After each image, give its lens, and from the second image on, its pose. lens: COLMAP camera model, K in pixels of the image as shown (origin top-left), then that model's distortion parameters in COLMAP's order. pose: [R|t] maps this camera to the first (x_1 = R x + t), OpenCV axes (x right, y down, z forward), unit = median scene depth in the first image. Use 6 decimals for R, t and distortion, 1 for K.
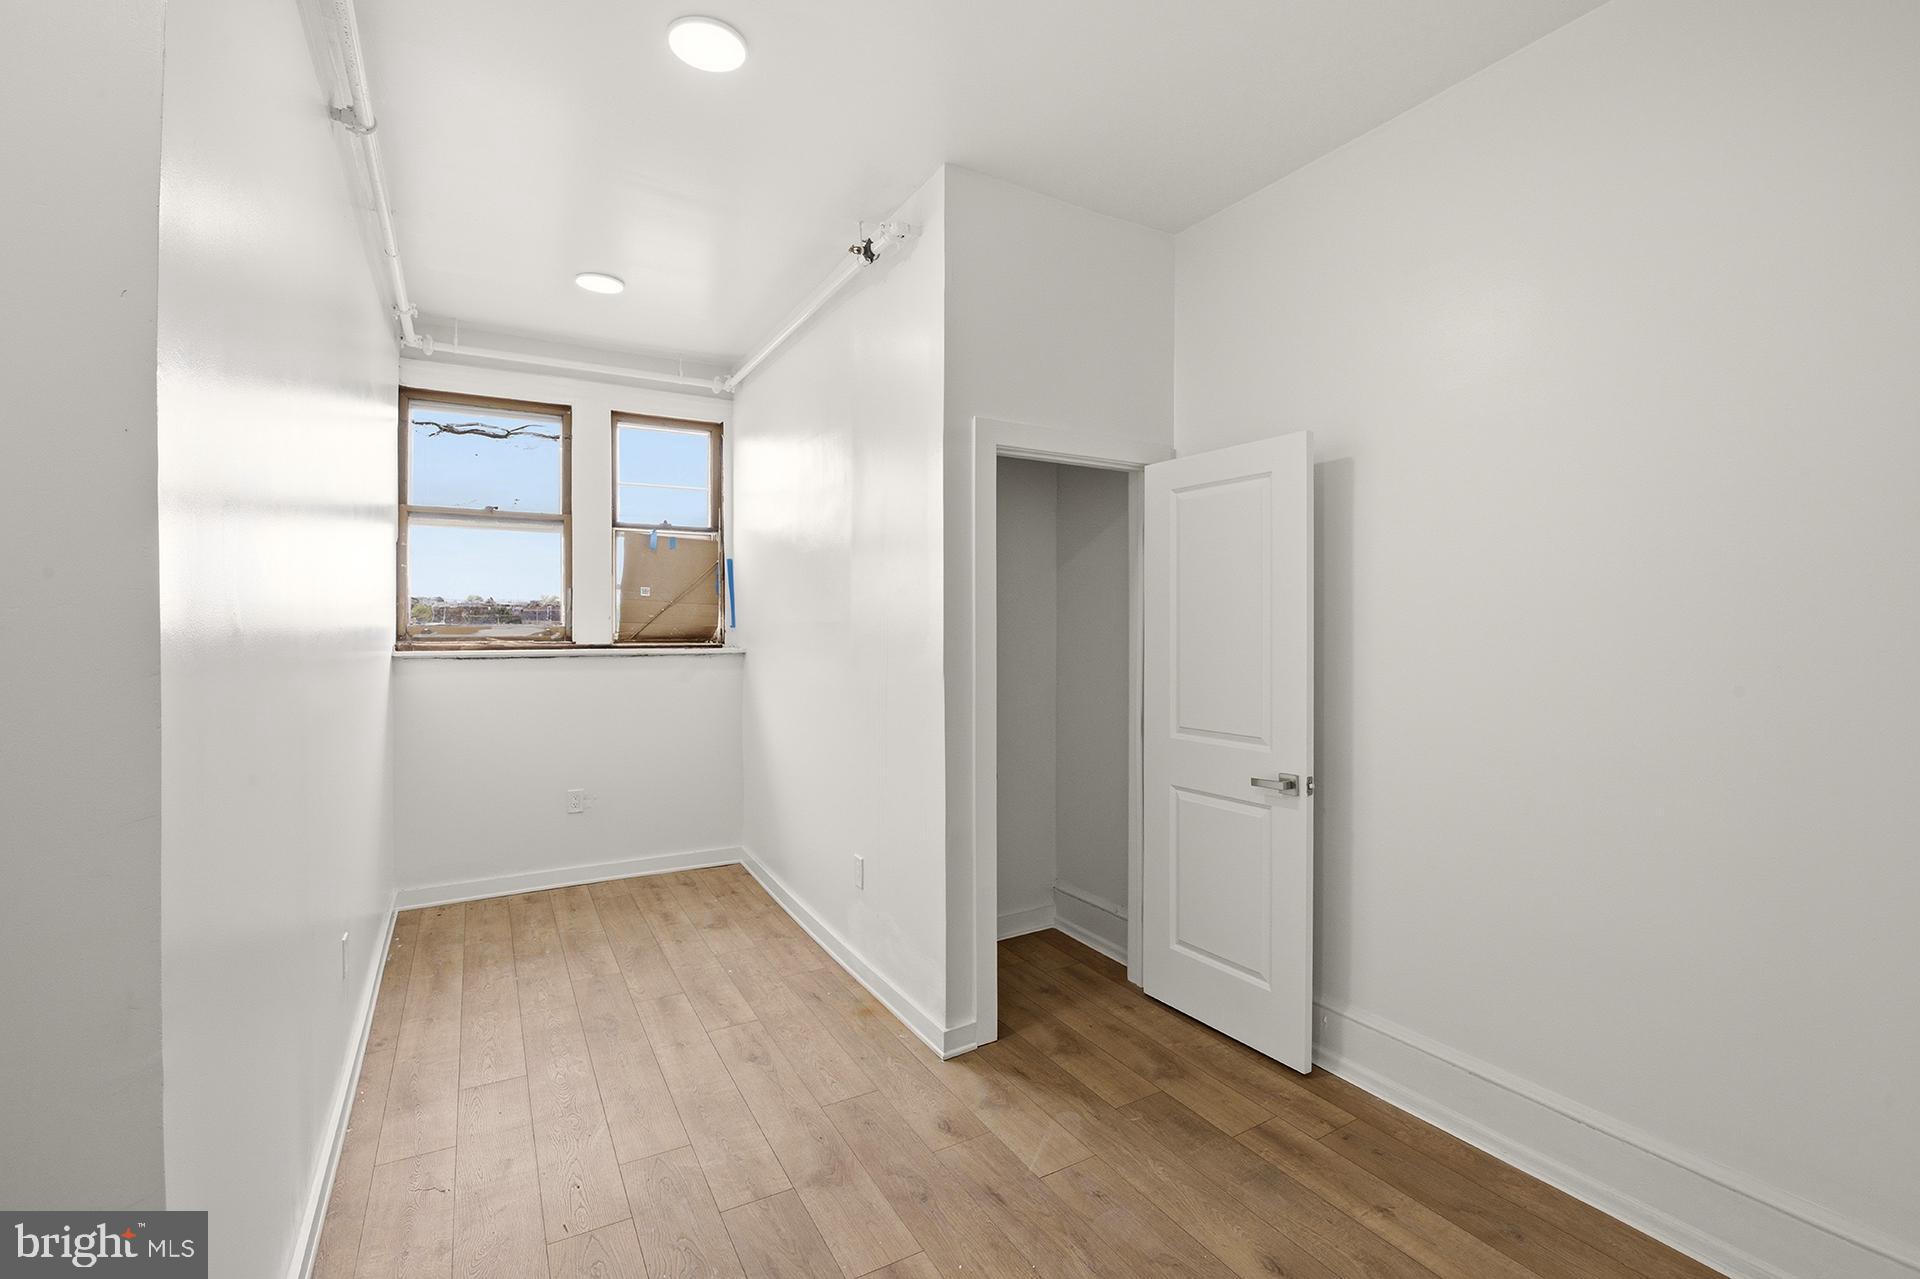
lens RADIAL K [[797.9, 0, 994.8], [0, 797.9, 632.2], [0, 0, 1]] dist [-0.016272, -0.000229]
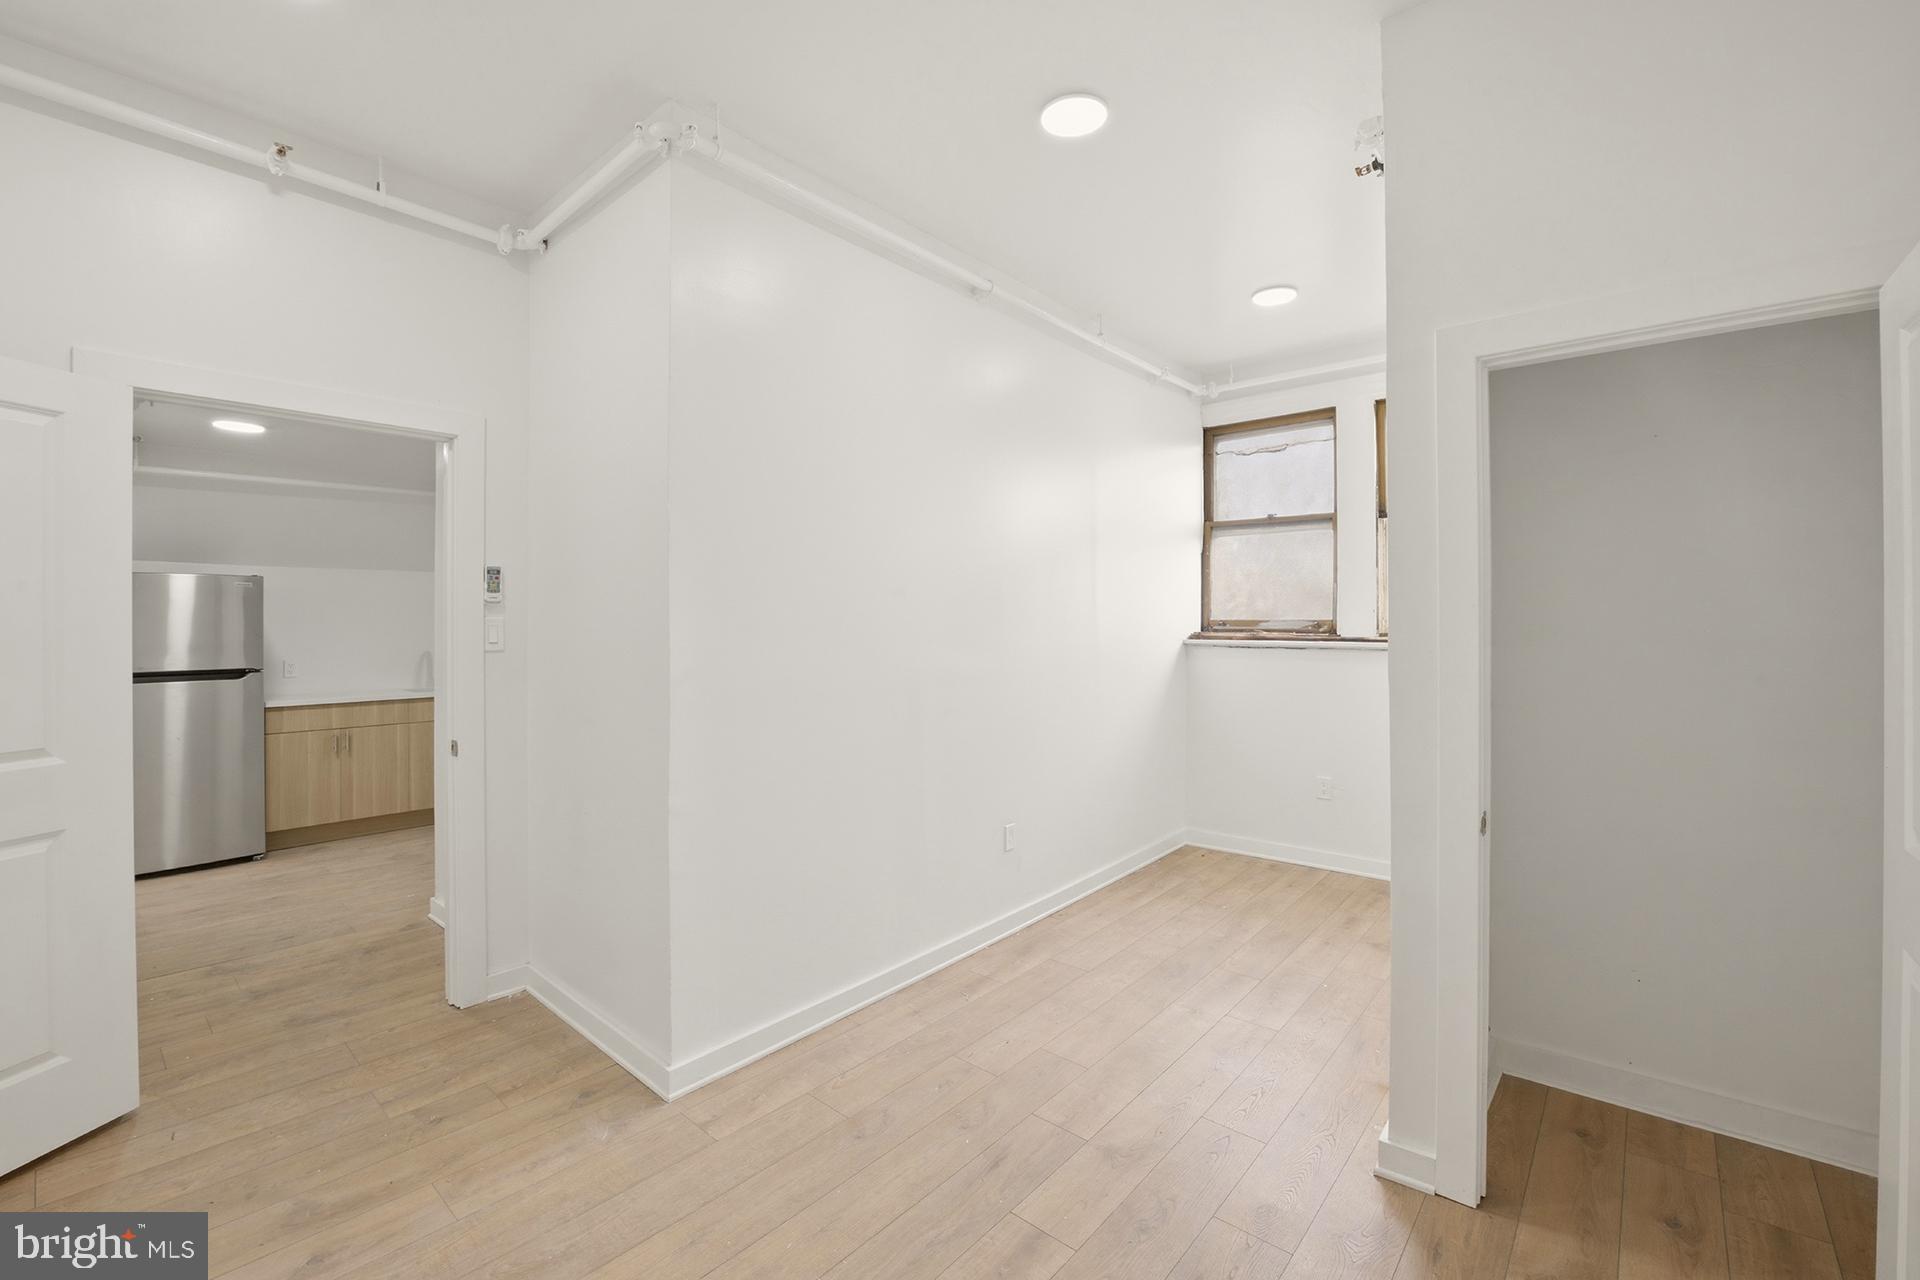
lens RADIAL K [[797.9, 0, 953.8], [0, 797.9, 622.0], [0, 0, 1]] dist [-0.016272, -0.000229]
pose [[0.343545, 0.001851, -0.939134, 0.302545], [-0.008476, 0.999963, -0.001129, 0.000999], [0.939098, 0.008348, 0.343548, 0.199568]]
